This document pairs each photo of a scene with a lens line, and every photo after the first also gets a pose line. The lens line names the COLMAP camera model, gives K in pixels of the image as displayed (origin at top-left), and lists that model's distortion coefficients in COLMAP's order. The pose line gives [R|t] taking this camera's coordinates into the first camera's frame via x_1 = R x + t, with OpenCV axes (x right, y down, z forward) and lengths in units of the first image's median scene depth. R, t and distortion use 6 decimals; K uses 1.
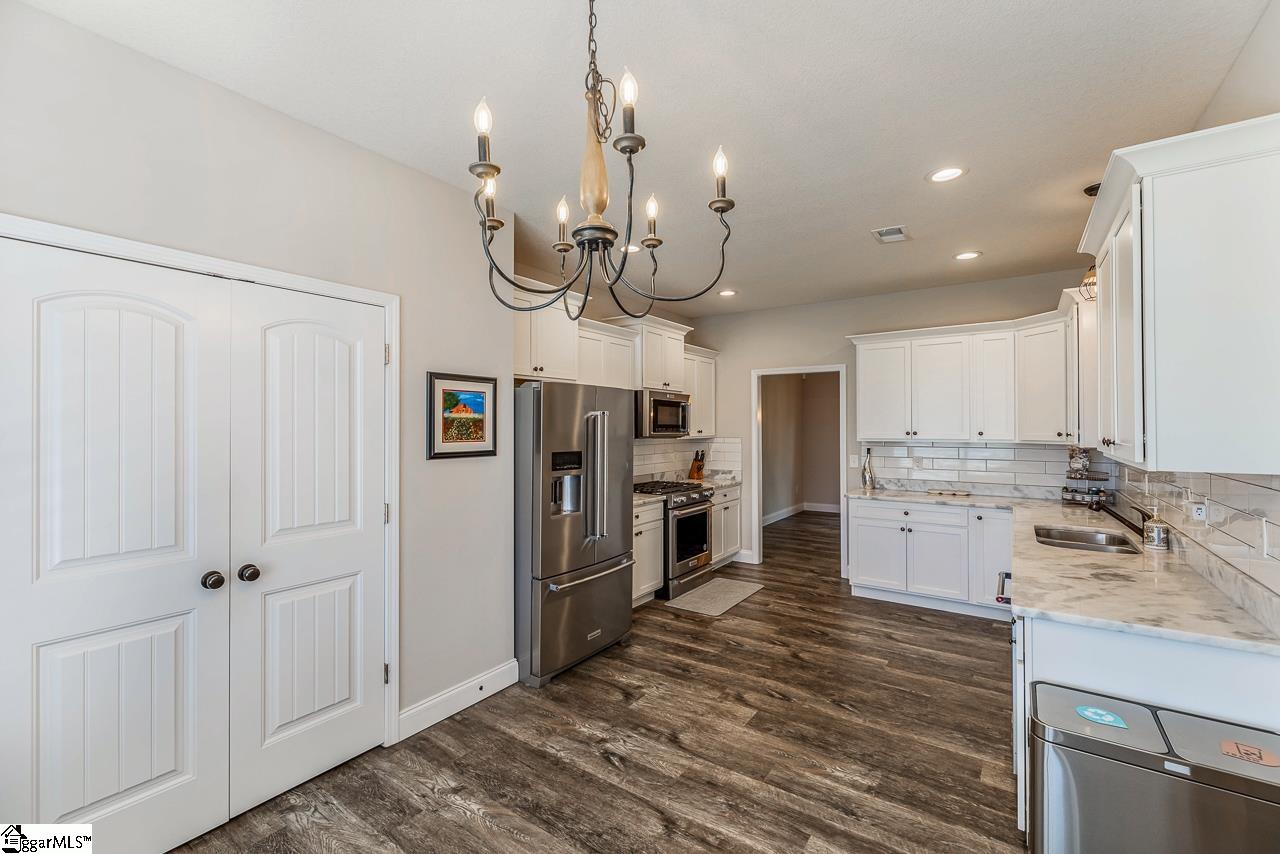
lens RADIAL K [[568.1, 0, 633.0], [0, 568.1, 423.1], [0, 0, 1]] dist [0.003640, -0.000946]
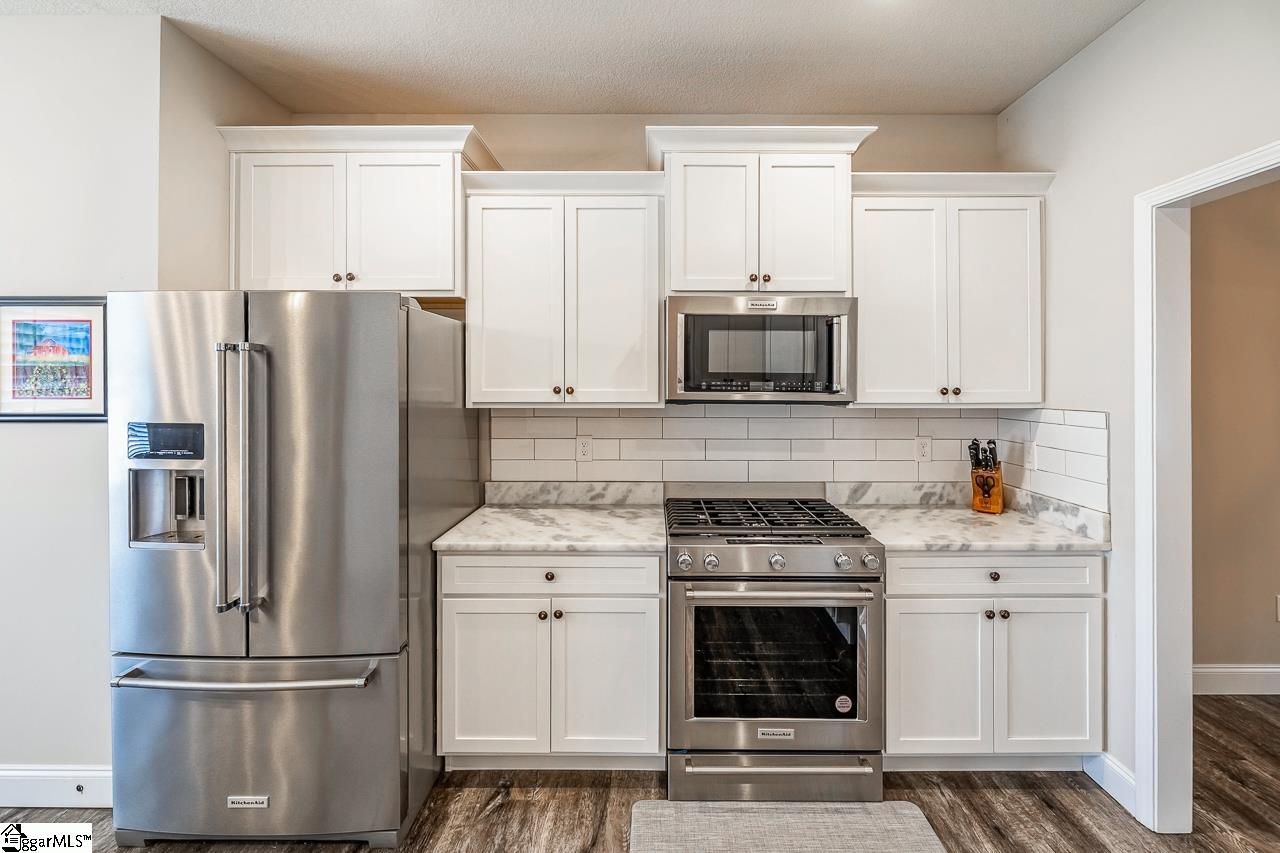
lens RADIAL K [[568.1, 0, 669.0], [0, 568.1, 381.0], [0, 0, 1]] dist [0.003640, -0.000946]
pose [[0.563815, 0.002410, -0.825897, 0.585702], [0.001941, 0.999989, 0.004243, 0.010246], [0.825899, -0.003995, 0.563805, 1.109445]]
